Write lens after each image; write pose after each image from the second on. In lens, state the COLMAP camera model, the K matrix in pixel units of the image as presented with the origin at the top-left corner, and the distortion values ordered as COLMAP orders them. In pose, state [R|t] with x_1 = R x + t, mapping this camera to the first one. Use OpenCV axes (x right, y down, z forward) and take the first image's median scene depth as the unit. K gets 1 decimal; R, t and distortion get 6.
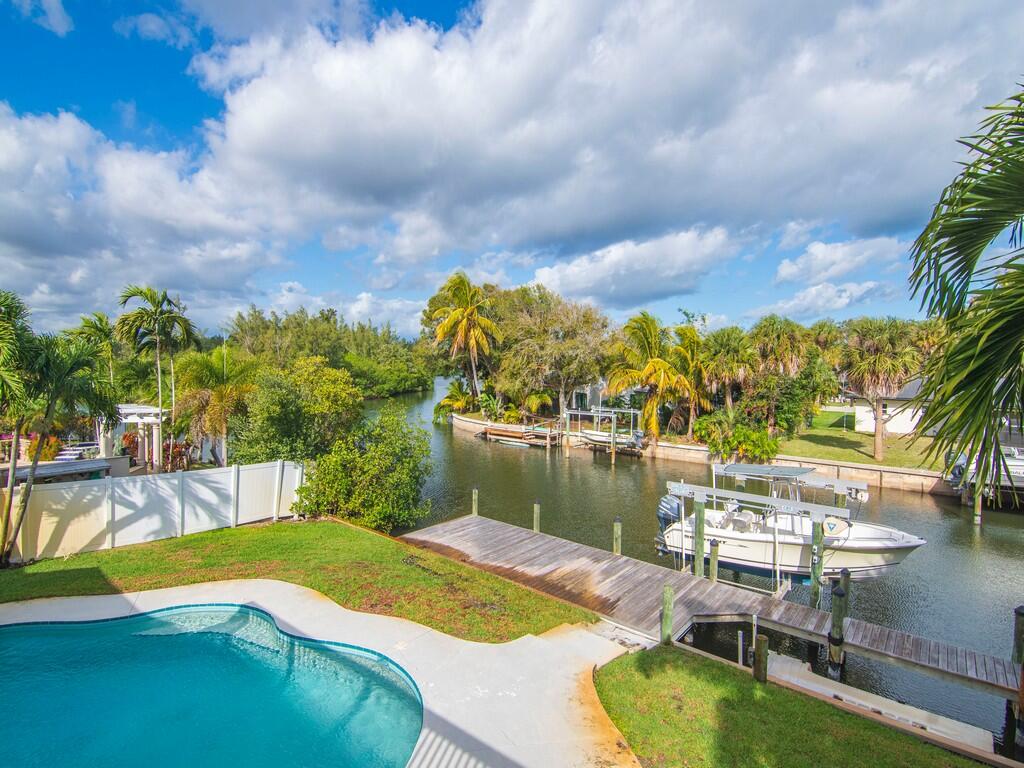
lens RADIAL K [[519.5, 0, 509.0], [0, 519.5, 381.5], [0, 0, 1]] dist [-0.007364, -0.001052]
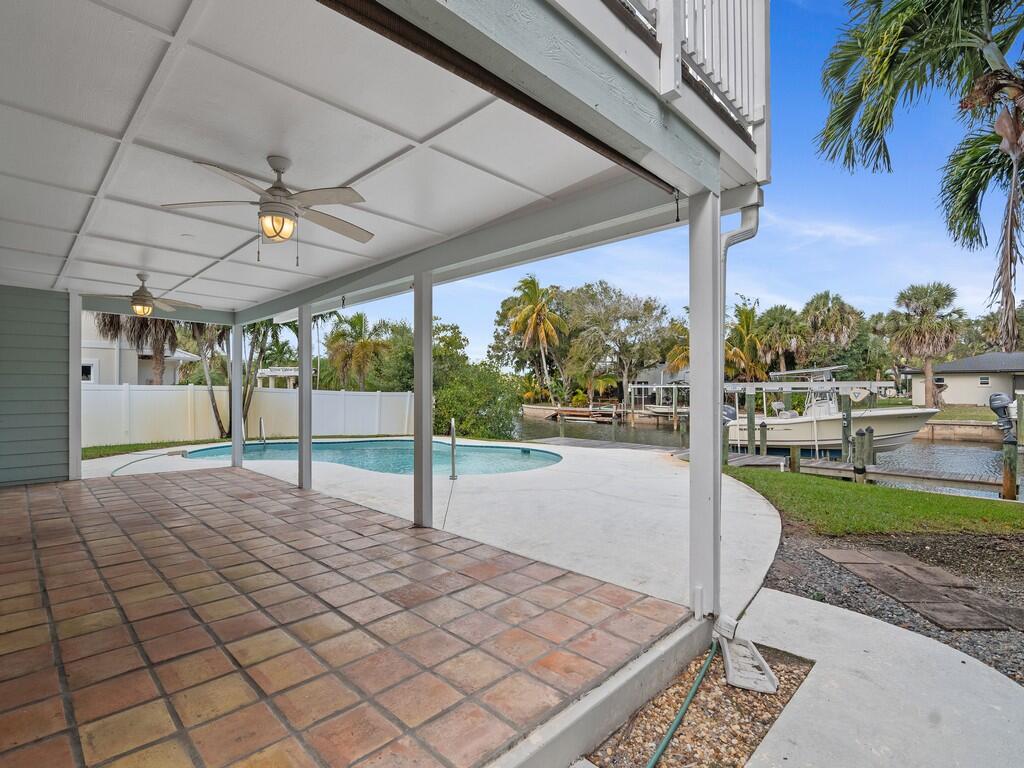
lens RADIAL K [[519.5, 0, 505.9], [0, 519.5, 390.0], [0, 0, 1]] dist [-0.007364, -0.001052]
pose [[0.994433, -0.016445, -0.104083, -0.043760], [0.011609, 0.998832, -0.046903, 0.124500], [0.104733, 0.045434, 0.993462, -0.143945]]
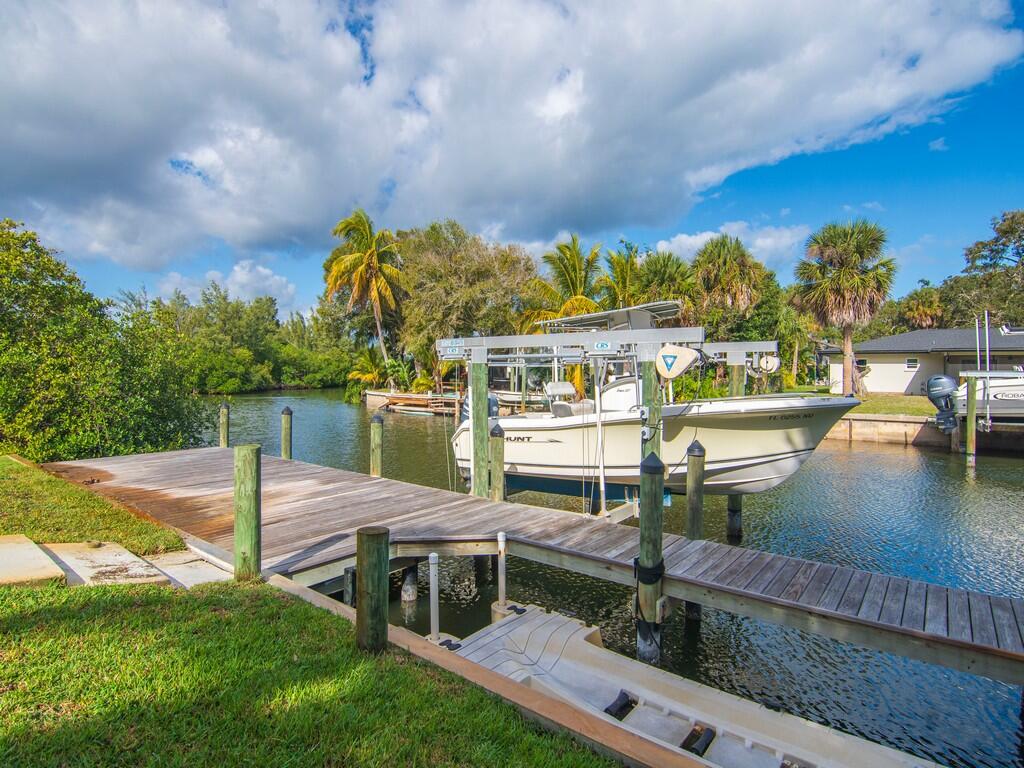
lens RADIAL K [[536.7, 0, 525.6], [0, 536.7, 389.4], [0, 0, 1]] dist [-0.001402, -0.004832]
pose [[0.999403, -0.005927, 0.034049, 0.182388], [0.006713, 0.999713, -0.023005, 0.125371], [-0.033903, 0.023220, 0.999155, 0.189946]]
